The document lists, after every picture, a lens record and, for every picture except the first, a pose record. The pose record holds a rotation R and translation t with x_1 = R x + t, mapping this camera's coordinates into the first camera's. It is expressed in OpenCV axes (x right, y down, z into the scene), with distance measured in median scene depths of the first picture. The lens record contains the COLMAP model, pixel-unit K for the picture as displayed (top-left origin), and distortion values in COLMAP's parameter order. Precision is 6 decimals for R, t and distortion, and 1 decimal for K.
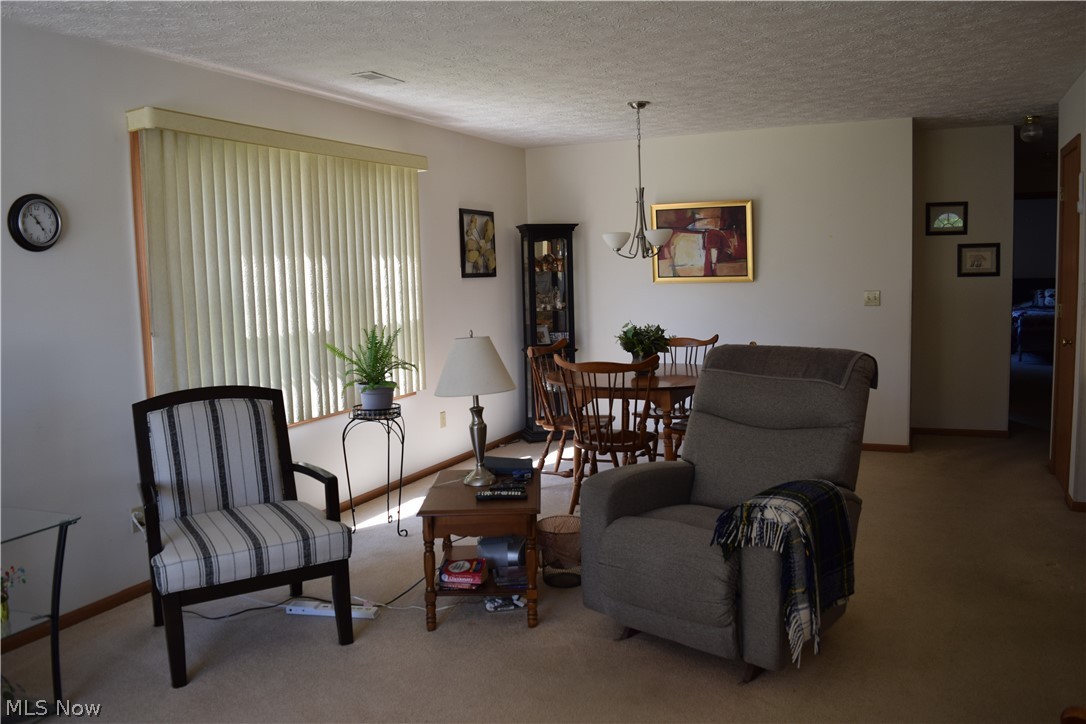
lens RADIAL K [[864.7, 0, 543.0], [0, 864.7, 362.0], [0, 0, 1]] dist [-0.080419, 0.004376]
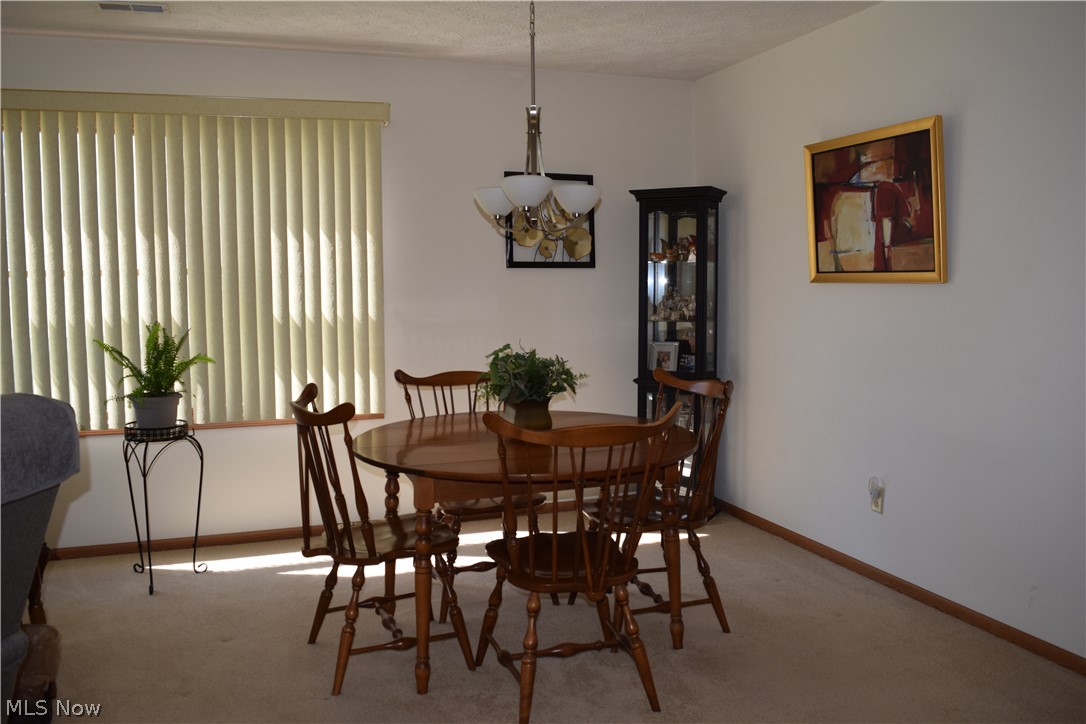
lens RADIAL K [[864.7, 0, 543.0], [0, 864.7, 362.0], [0, 0, 1]] dist [-0.080419, 0.004376]
pose [[0.695129, 0.087054, -0.713595, 0.429569], [-0.087244, 0.995520, 0.036460, -0.045608], [0.713572, 0.036912, 0.699609, 0.492593]]
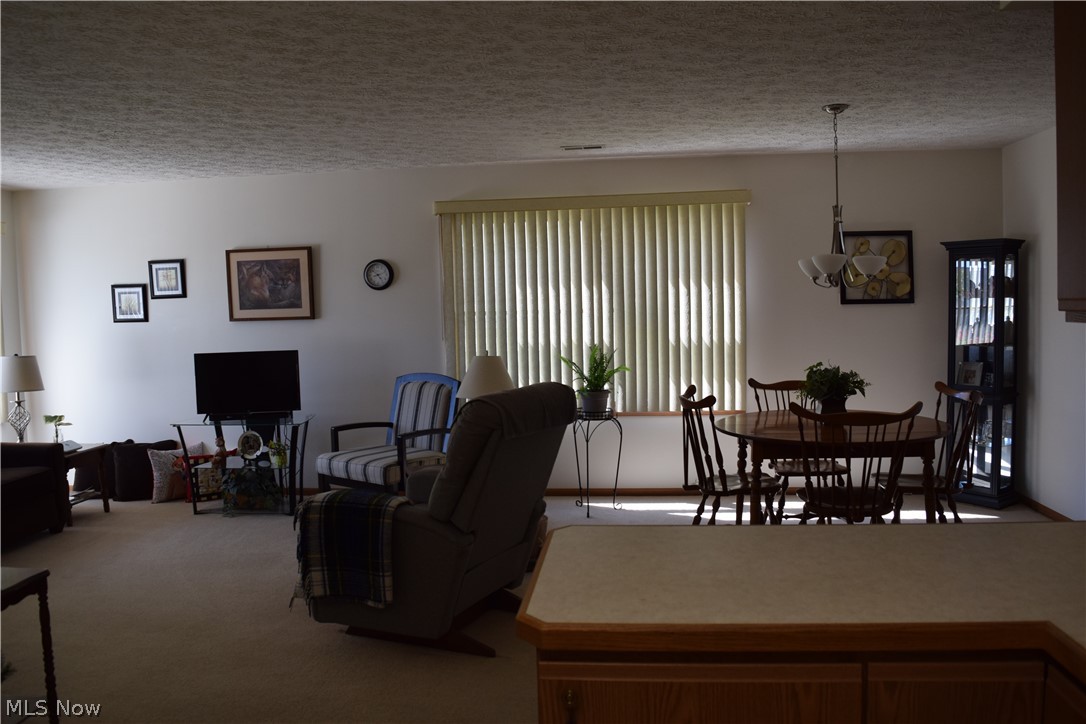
lens RADIAL K [[864.7, 0, 543.0], [0, 864.7, 362.0], [0, 0, 1]] dist [-0.080419, 0.004376]
pose [[0.316261, 0.083574, -0.944984, 0.668297], [-0.085166, 0.994591, 0.059458, -0.058858], [0.944842, 0.061677, 0.321668, 0.368854]]
